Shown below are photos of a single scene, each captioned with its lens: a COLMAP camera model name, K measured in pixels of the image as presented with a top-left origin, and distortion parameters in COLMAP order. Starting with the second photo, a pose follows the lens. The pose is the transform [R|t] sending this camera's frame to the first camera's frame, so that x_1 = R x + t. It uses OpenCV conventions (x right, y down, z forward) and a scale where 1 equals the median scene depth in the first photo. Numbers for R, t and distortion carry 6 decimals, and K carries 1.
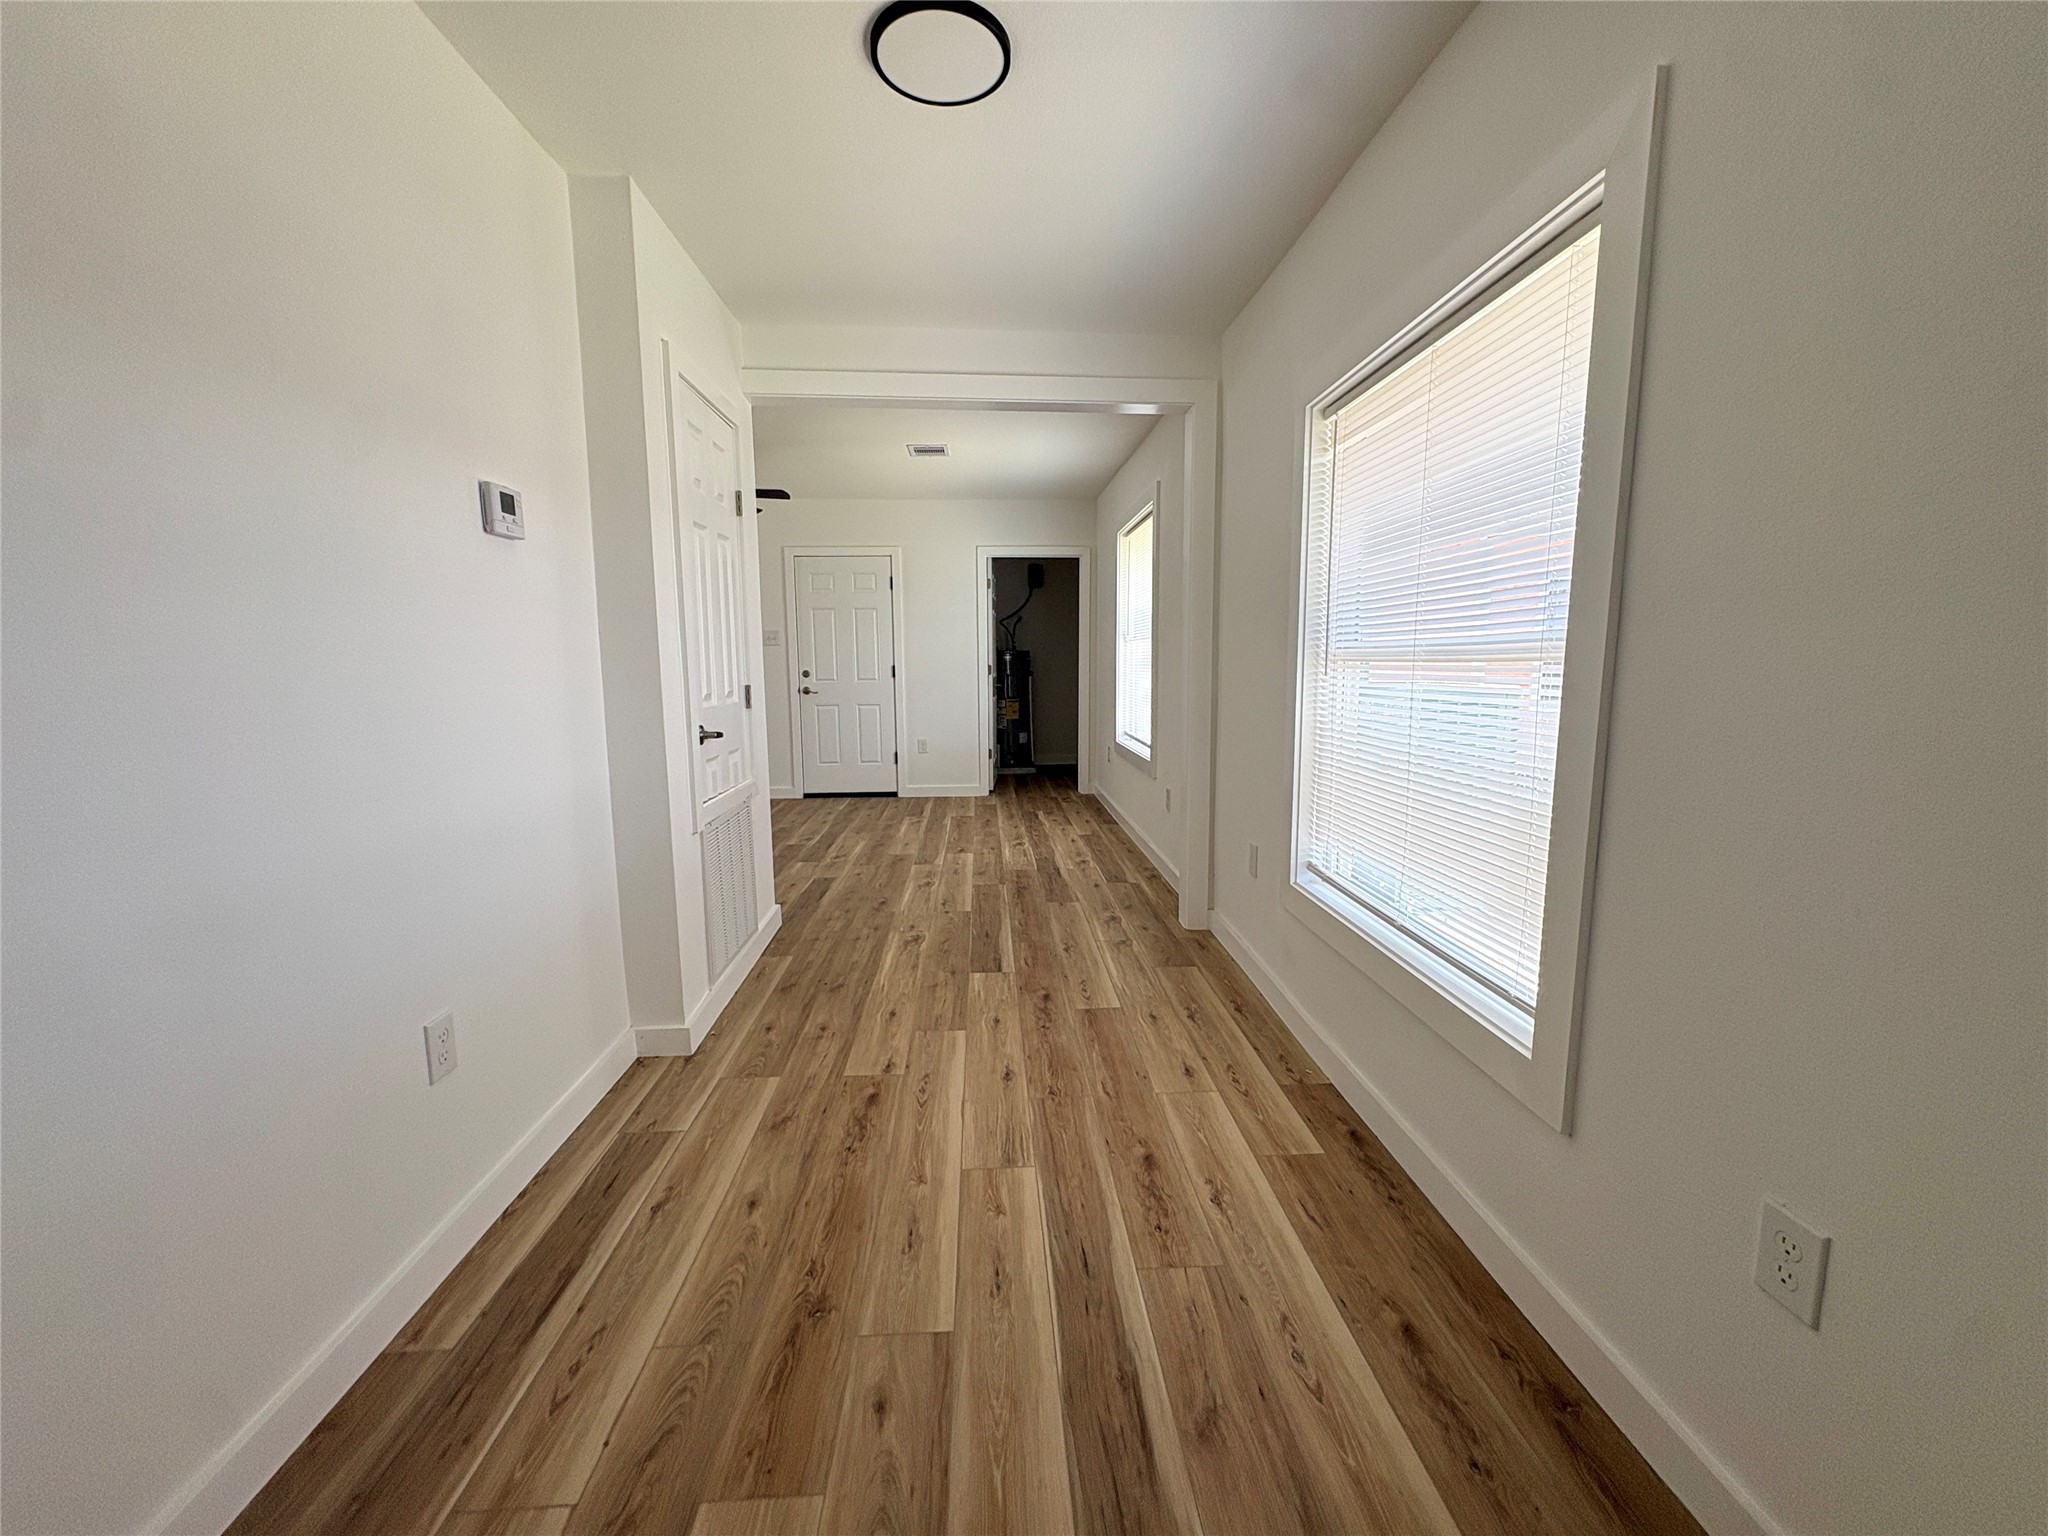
lens RADIAL K [[817.6, 0, 1024.0], [0, 817.6, 768.0], [0, 0, 1]] dist [0.001778, -0.000362]
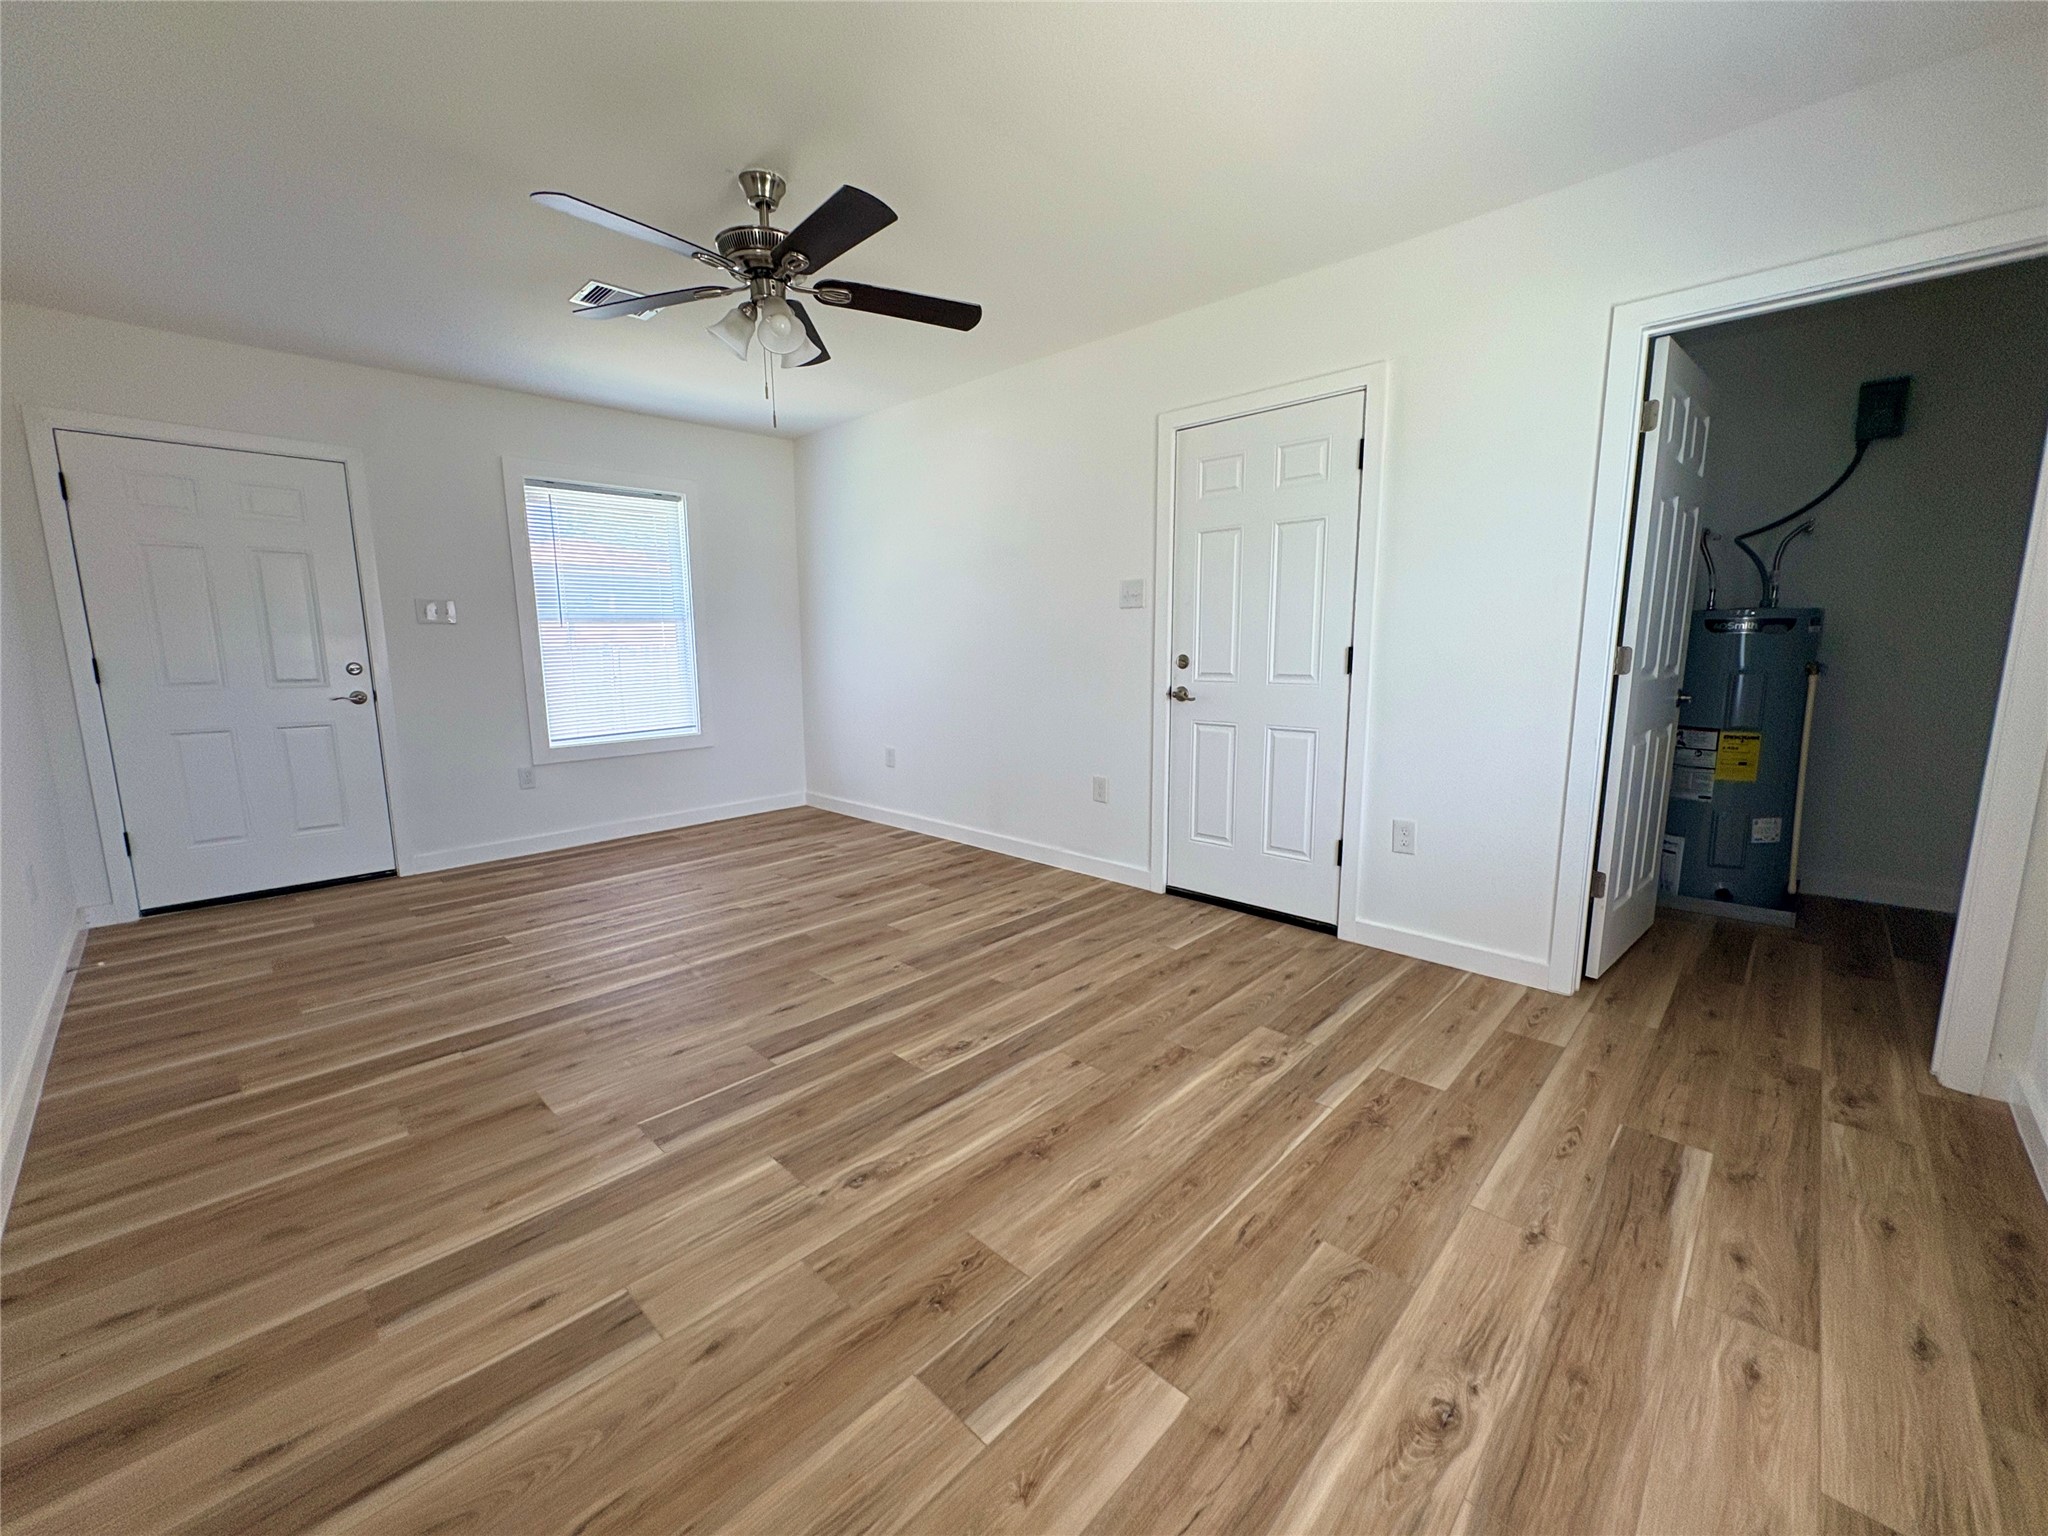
lens RADIAL K [[817.6, 0, 1024.0], [0, 817.6, 768.0], [0, 0, 1]] dist [0.001778, -0.000362]
pose [[0.680707, 0.115828, -0.723341, 0.118994], [-0.093199, 0.993090, 0.071316, -0.194490], [0.726603, 0.018869, 0.686798, 1.469625]]
